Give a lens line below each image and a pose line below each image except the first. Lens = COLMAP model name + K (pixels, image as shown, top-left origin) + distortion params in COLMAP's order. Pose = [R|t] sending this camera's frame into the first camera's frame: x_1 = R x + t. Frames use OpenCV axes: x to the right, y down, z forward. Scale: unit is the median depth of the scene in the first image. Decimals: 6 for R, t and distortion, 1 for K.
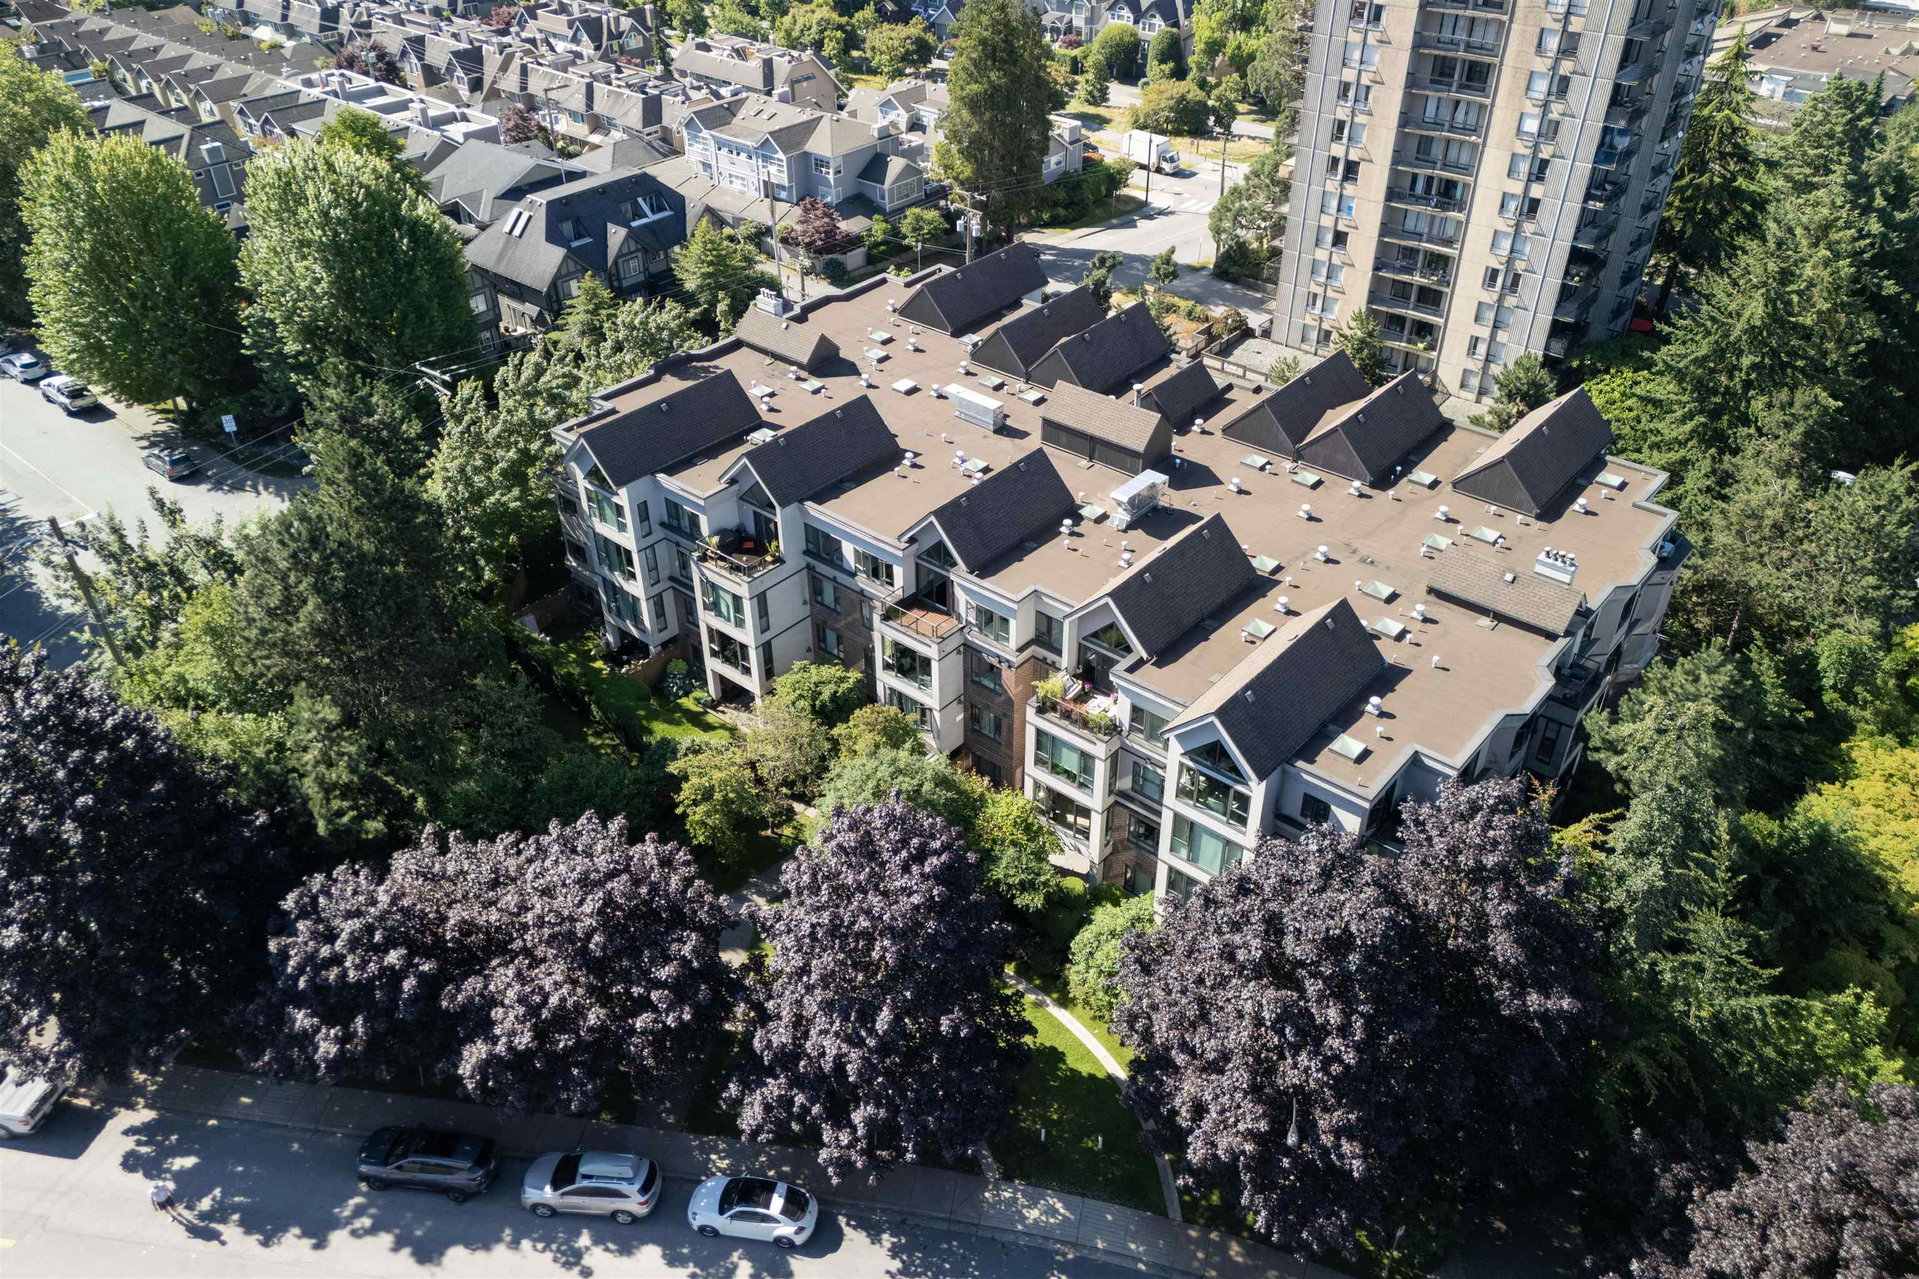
lens RADIAL K [[1487.8, 0, 959.5], [0, 1487.8, 639.5], [0, 0, 1]] dist [0.030198, -0.001865]
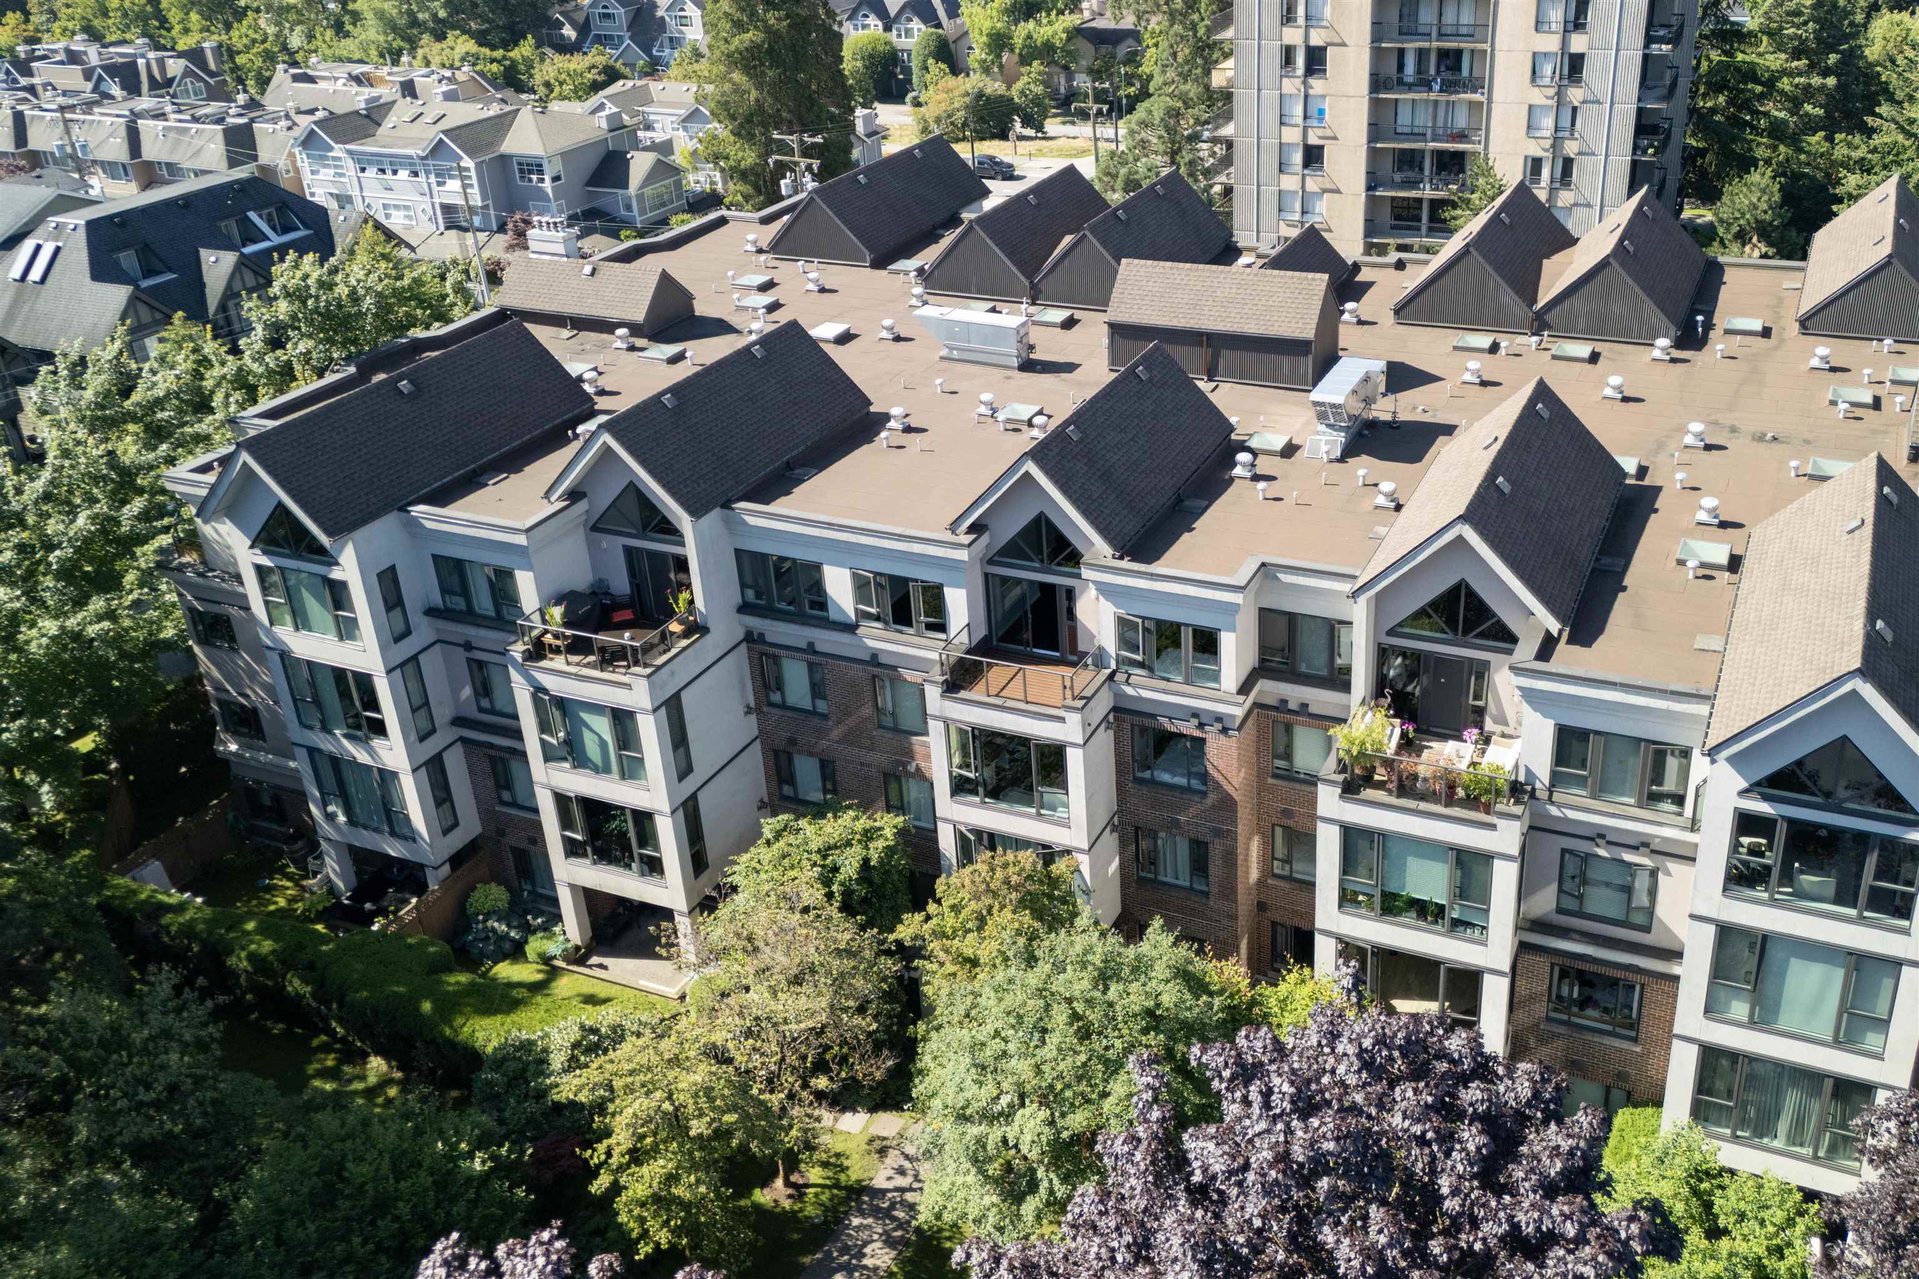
lens RADIAL K [[1487.8, 0, 959.5], [0, 1487.8, 639.5], [0, 0, 1]] dist [0.030198, -0.001865]
pose [[0.951731, -0.150150, 0.267699, -0.166120], [0.196169, 0.968357, -0.154282, 0.044370], [-0.236063, 0.199349, 0.951070, 0.480884]]
